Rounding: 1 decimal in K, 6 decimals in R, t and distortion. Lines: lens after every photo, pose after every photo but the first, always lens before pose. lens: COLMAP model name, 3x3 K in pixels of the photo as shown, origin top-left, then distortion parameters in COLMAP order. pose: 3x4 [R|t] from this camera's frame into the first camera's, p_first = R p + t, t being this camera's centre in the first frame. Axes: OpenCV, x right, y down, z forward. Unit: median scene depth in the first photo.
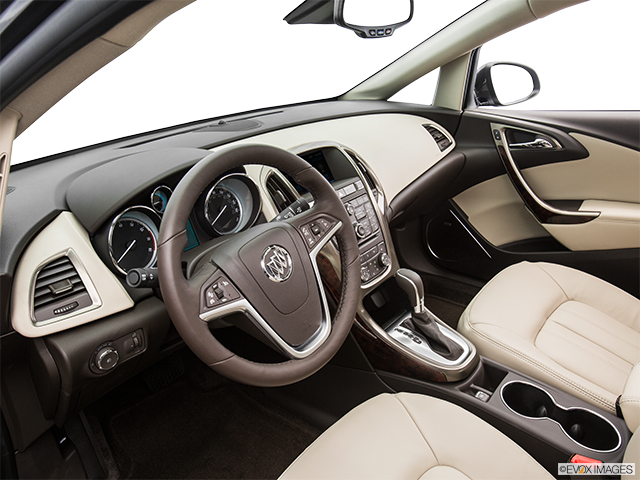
lens RADIAL K [[486.3, 0, 325.2], [0, 486.3, 240.8], [0, 0, 1]] dist [-0.071691, 0.005775]
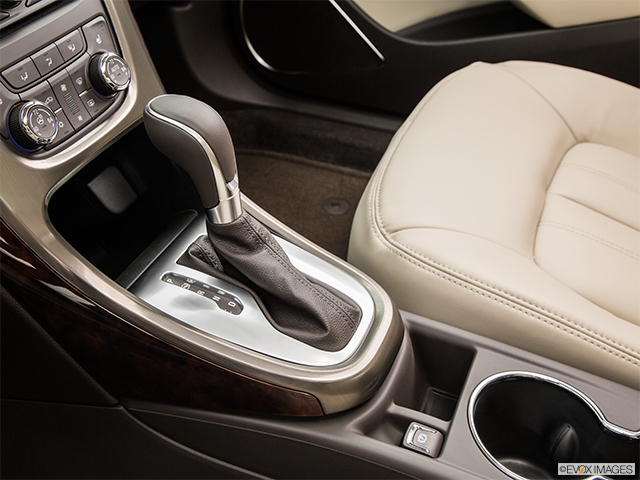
lens RADIAL K [[810.3, 0, 322.3], [0, 810.3, 241.6], [0, 0, 1]] dist [0.008937, 0.000000]
pose [[0.955945, -0.124695, 0.265746, 0.102297], [0.061360, 0.970176, 0.234507, 0.031255], [-0.287062, -0.207870, 0.935086, 0.438748]]
